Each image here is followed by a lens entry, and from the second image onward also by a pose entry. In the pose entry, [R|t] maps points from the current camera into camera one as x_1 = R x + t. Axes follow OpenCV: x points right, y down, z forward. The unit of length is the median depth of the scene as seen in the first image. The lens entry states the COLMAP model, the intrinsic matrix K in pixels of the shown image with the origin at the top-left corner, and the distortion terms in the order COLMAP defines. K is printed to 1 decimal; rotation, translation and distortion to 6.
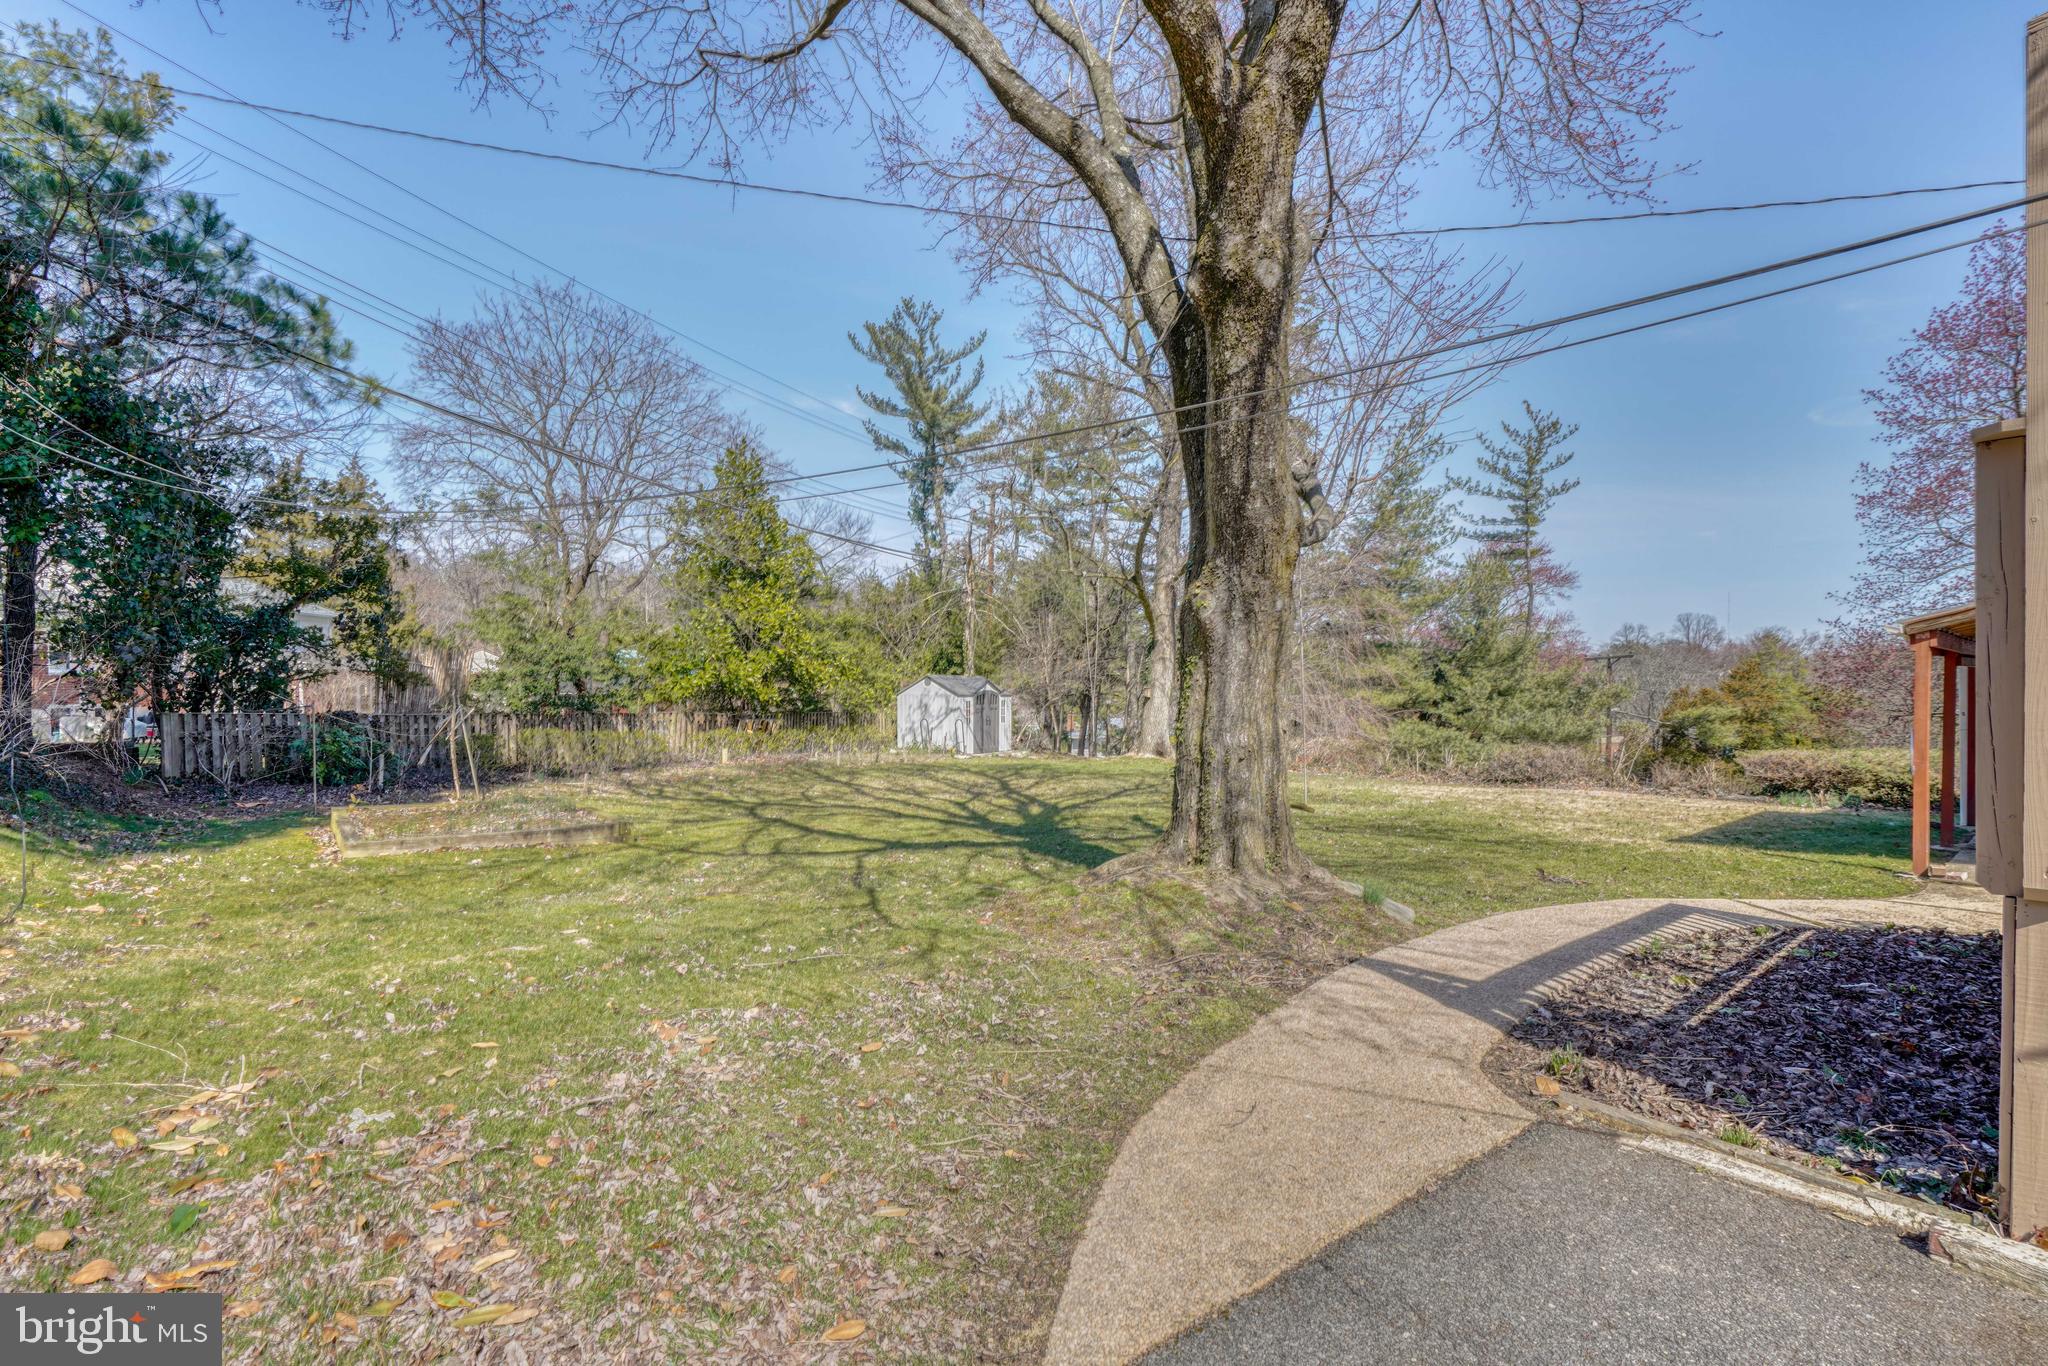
lens RADIAL K [[908.0, 0, 1008.9], [0, 908.0, 693.3], [0, 0, 1]] dist [-0.011142, 0.005350]
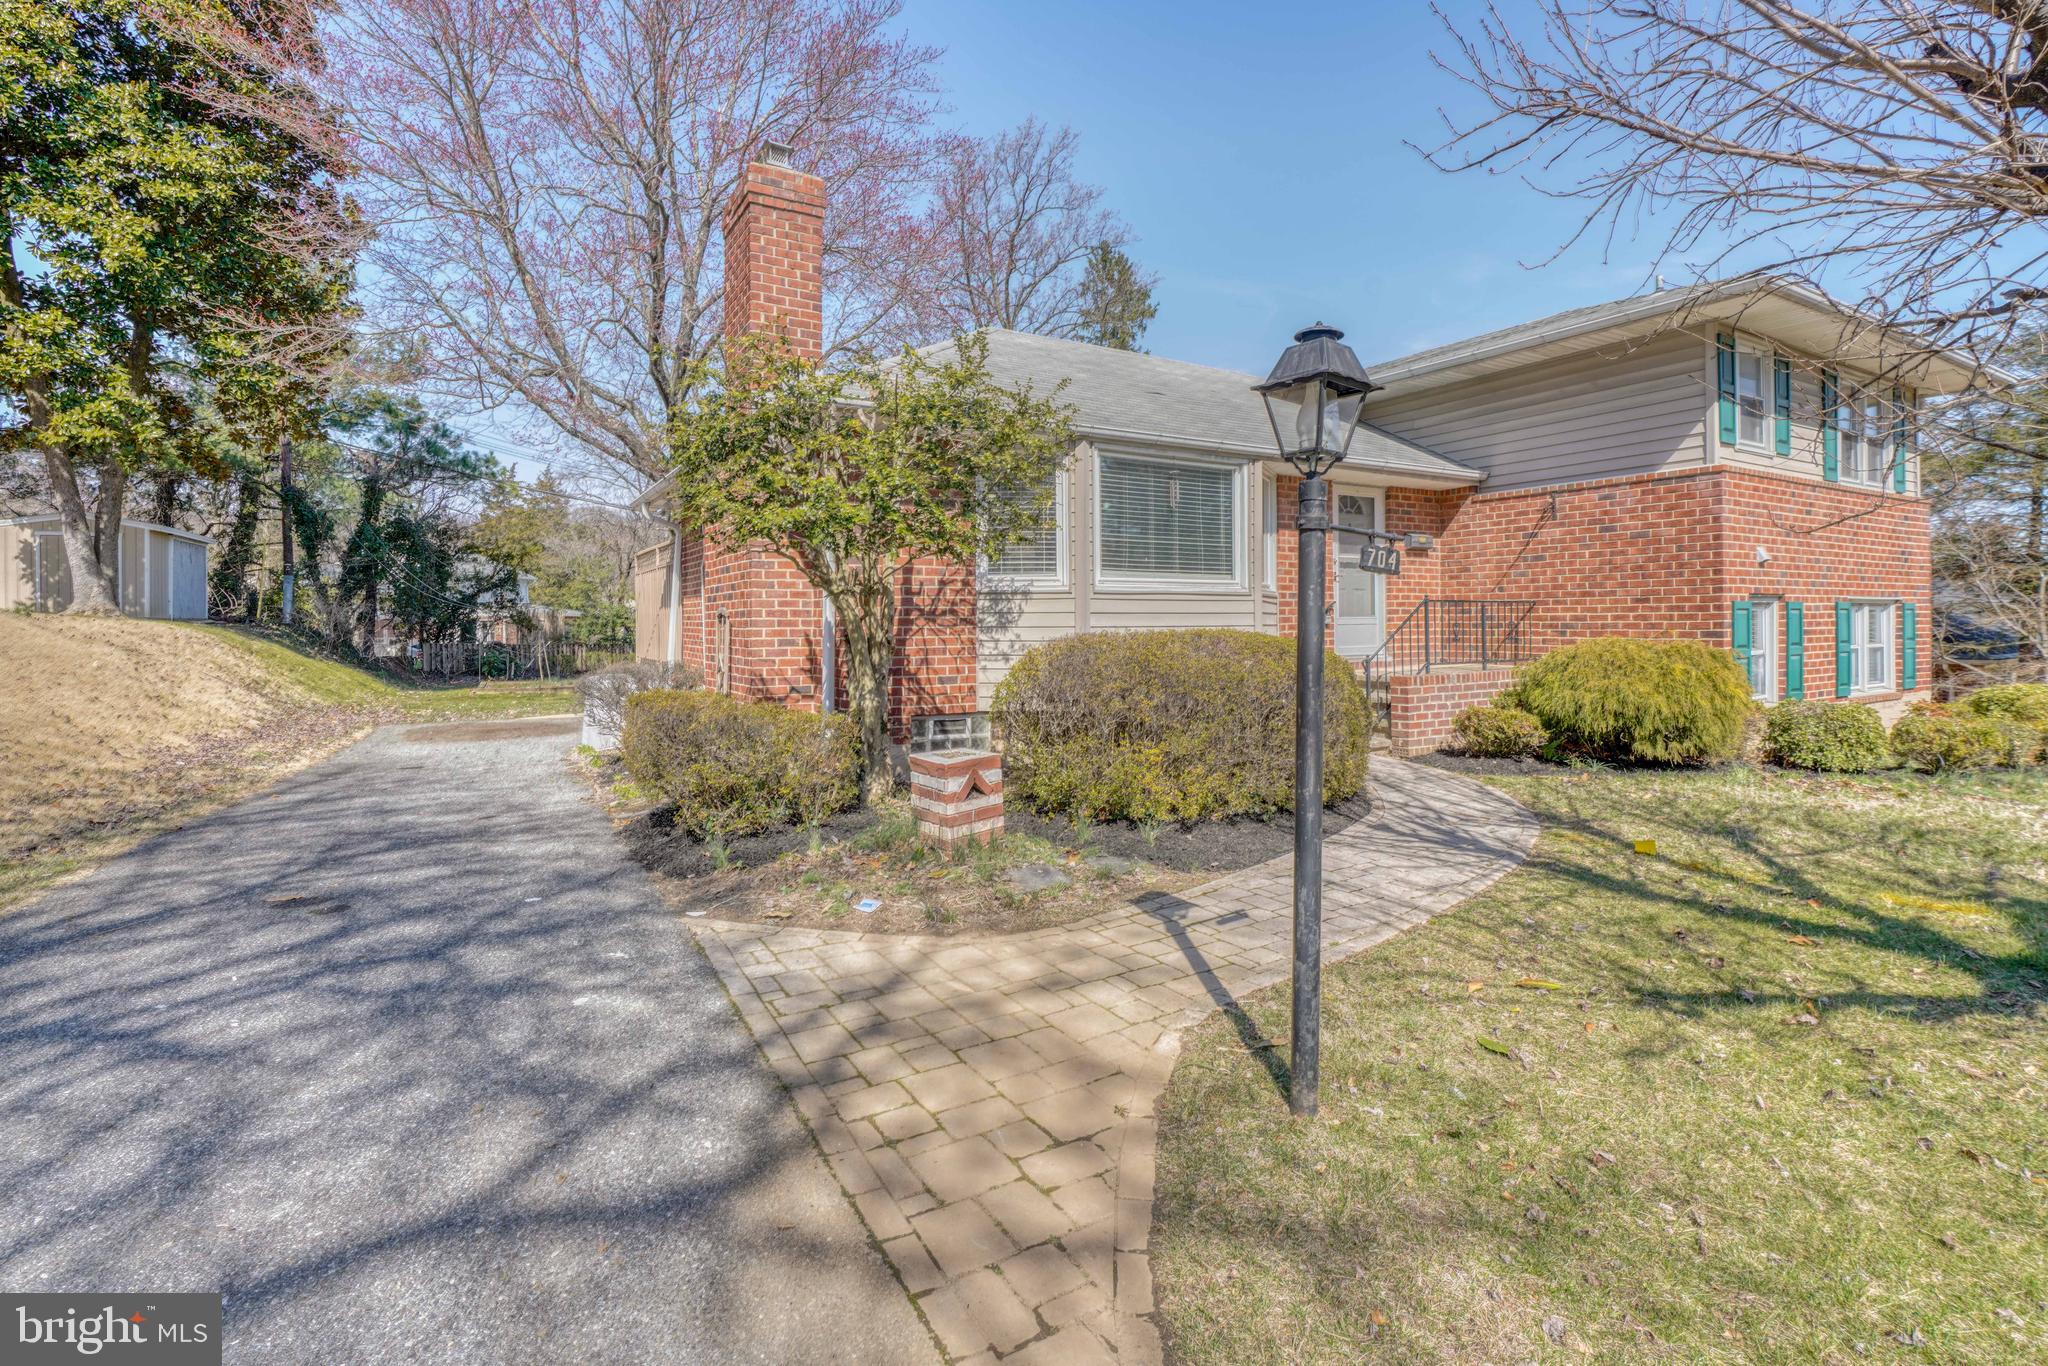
lens RADIAL K [[908.0, 0, 1049.0], [0, 908.0, 600.8], [0, 0, 1]] dist [-0.011142, 0.005350]
pose [[0.987740, -0.002818, -0.156085, 0.934176], [-0.000428, 0.999784, -0.020756, -0.036653], [0.156110, 0.020568, 0.987525, -0.963252]]
